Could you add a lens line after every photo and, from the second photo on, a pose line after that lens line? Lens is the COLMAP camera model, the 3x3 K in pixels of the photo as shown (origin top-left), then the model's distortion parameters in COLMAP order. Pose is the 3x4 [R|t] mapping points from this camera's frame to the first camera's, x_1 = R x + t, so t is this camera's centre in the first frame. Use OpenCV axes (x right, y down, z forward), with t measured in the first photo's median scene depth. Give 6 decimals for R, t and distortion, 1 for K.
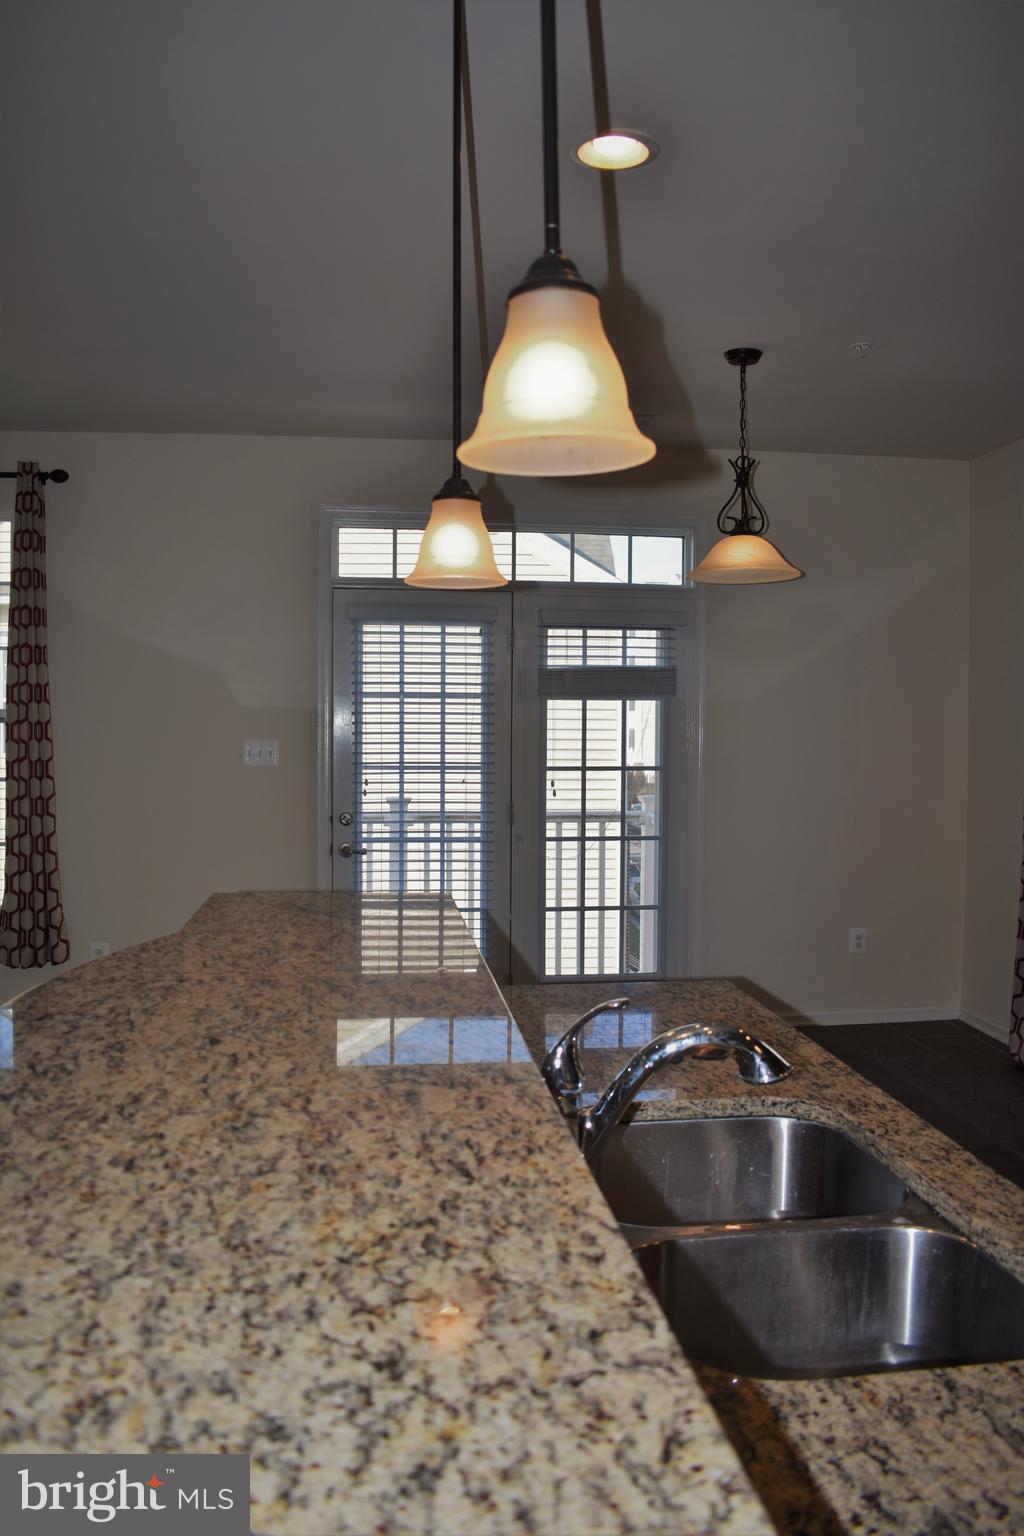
lens RADIAL K [[1223.0, 0, 502.1], [0, 1223.0, 779.0], [0, 0, 1]] dist [-0.067353, -0.005098]
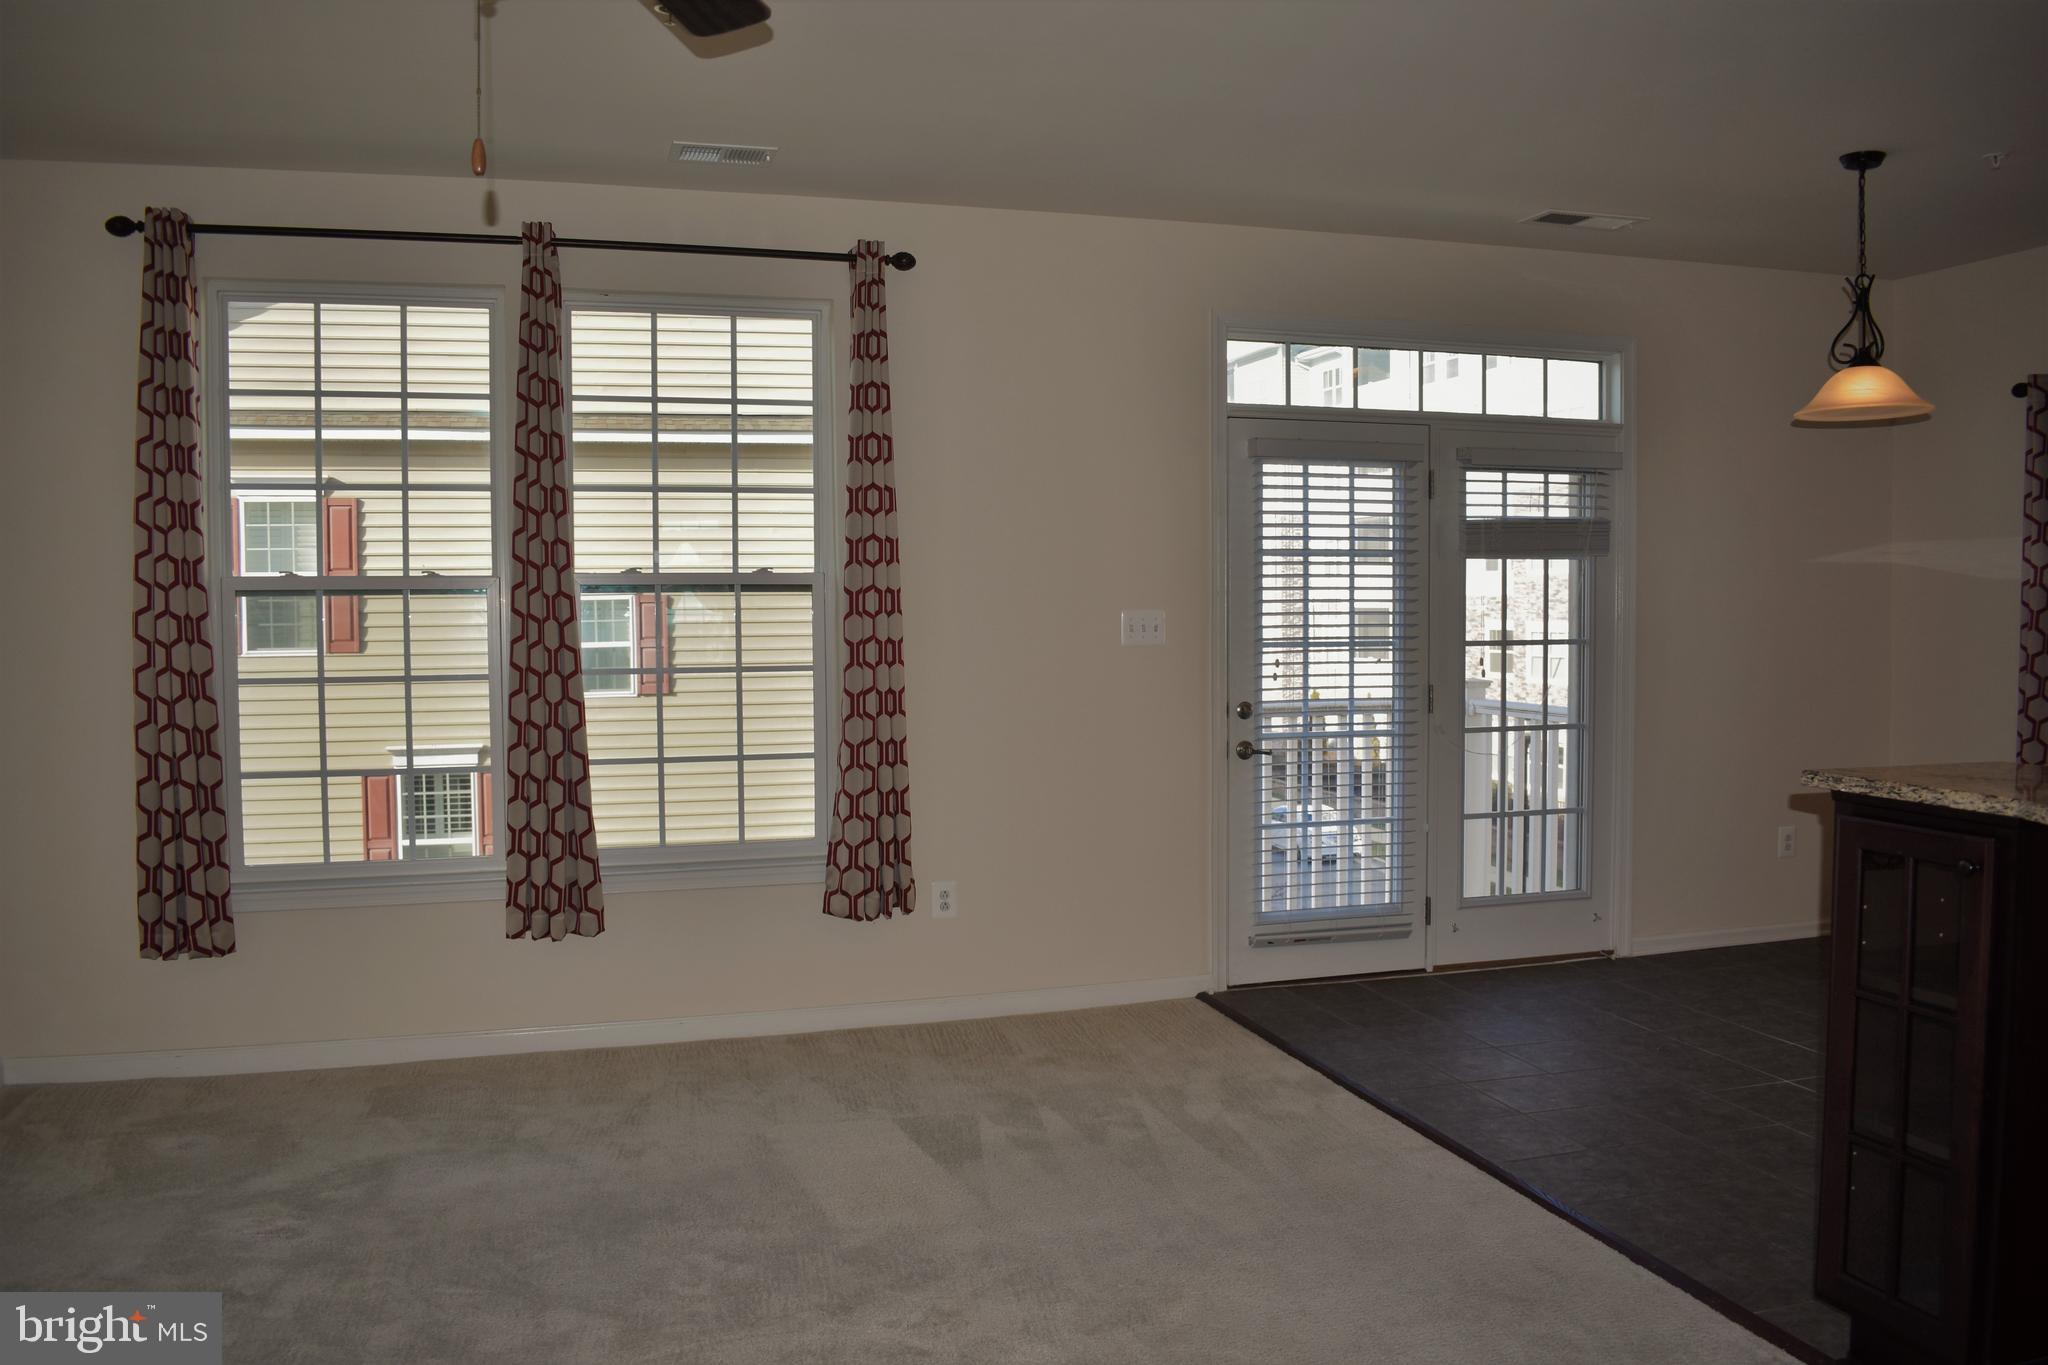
lens RADIAL K [[1630.7, 0, 1030.4], [0, 1630.7, 664.9], [0, 0, 1]] dist [-0.067353, -0.005098]
pose [[0.982979, -0.016310, 0.182995, -0.450050], [0.017060, 0.999851, -0.002526, 0.003620], [-0.182927, 0.005605, 0.983111, -0.004795]]
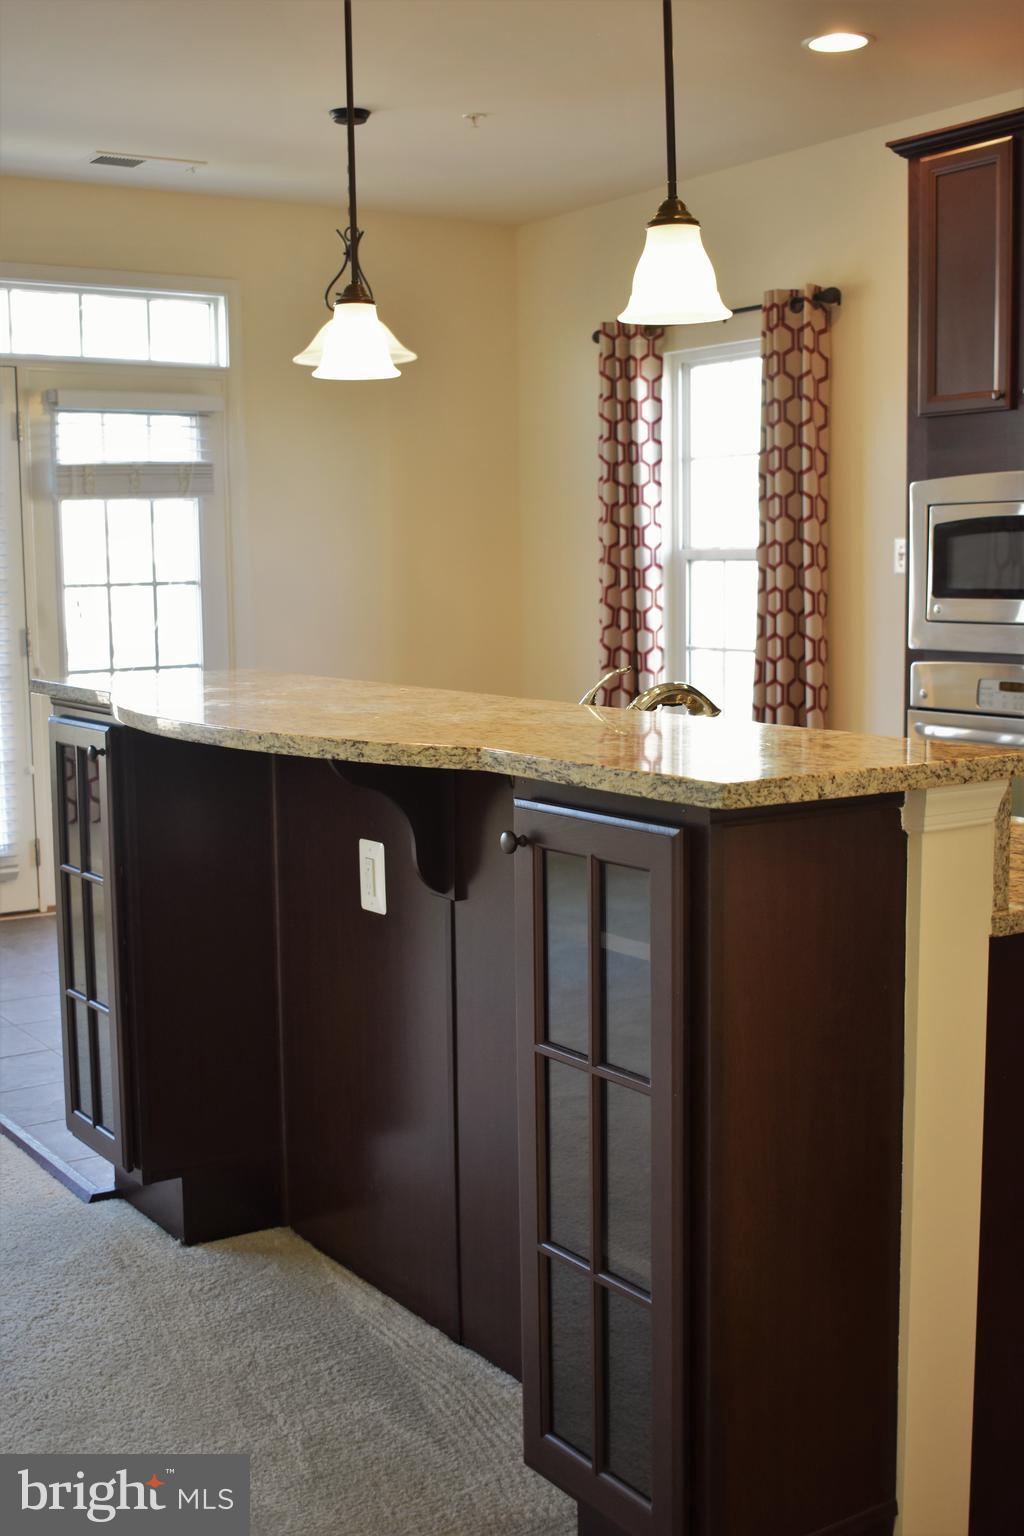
lens RADIAL K [[1803.8, 0, 519.7], [0, 1803.8, 796.7], [0, 0, 1]] dist [-0.076938, 0.000000]
pose [[0.885272, -0.080211, 0.458104, -0.258078], [0.038959, 0.994343, 0.098816, 0.024889], [-0.463438, -0.069632, 0.883389, -0.210069]]
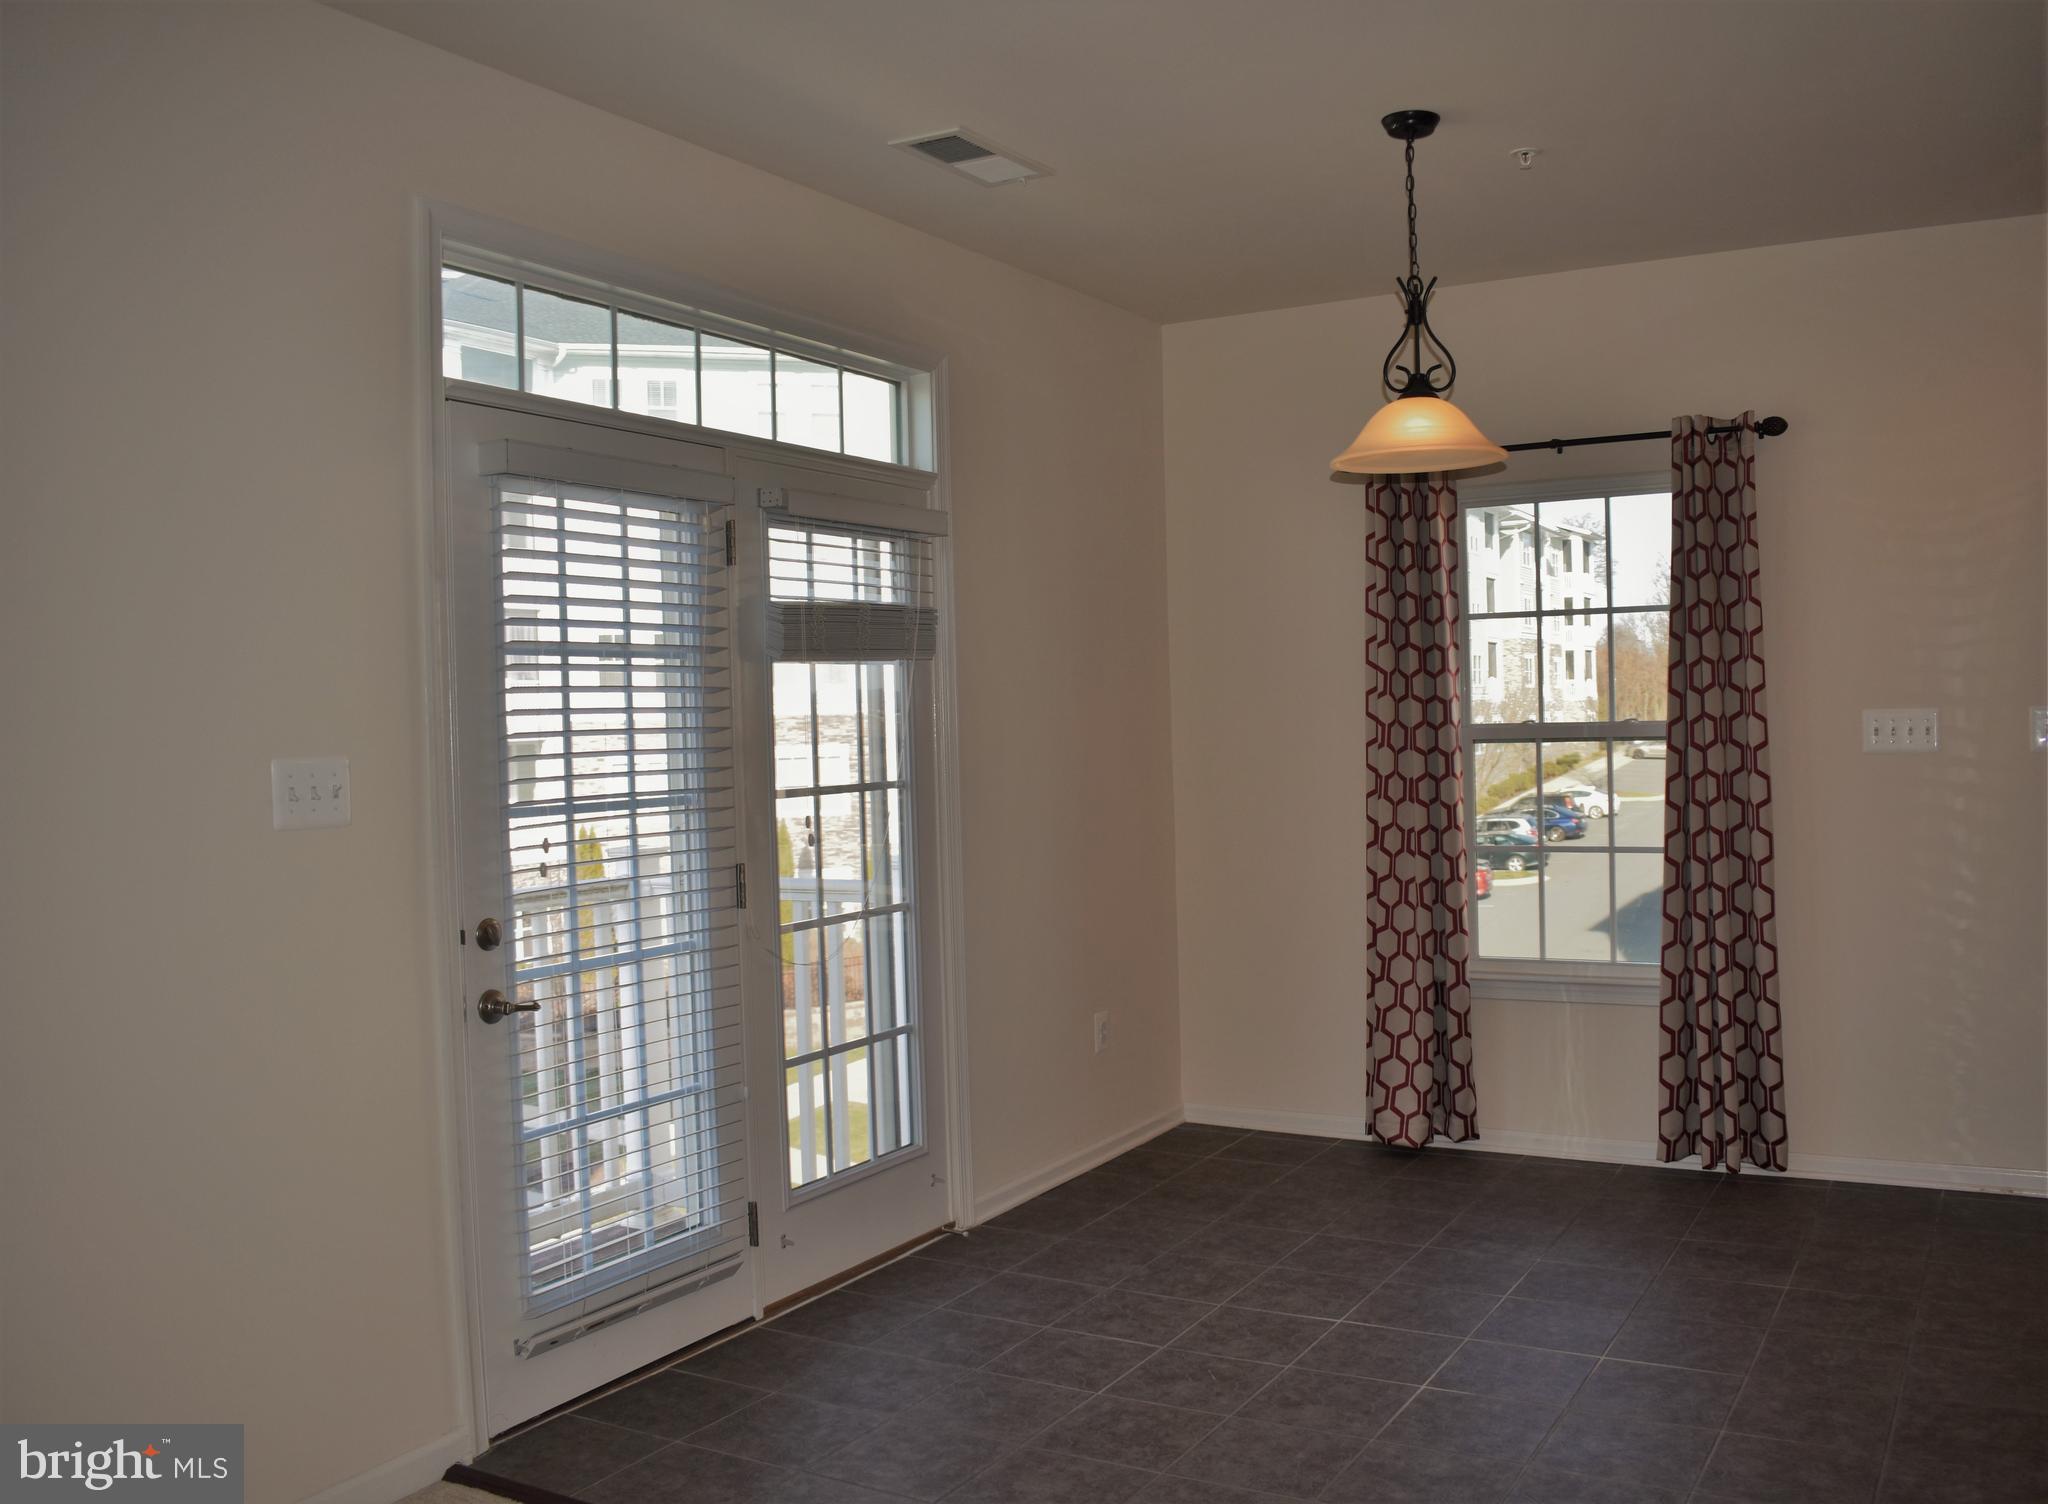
lens RADIAL K [[1782.8, 0, 1166.9], [0, 1782.8, 731.6], [0, 0, 1]] dist [-0.106385, -0.002450]
pose [[0.565006, -0.028337, 0.824600, -0.494583], [0.062168, 0.998031, -0.008299, -0.018687], [-0.822741, 0.055953, 0.565655, 0.445206]]
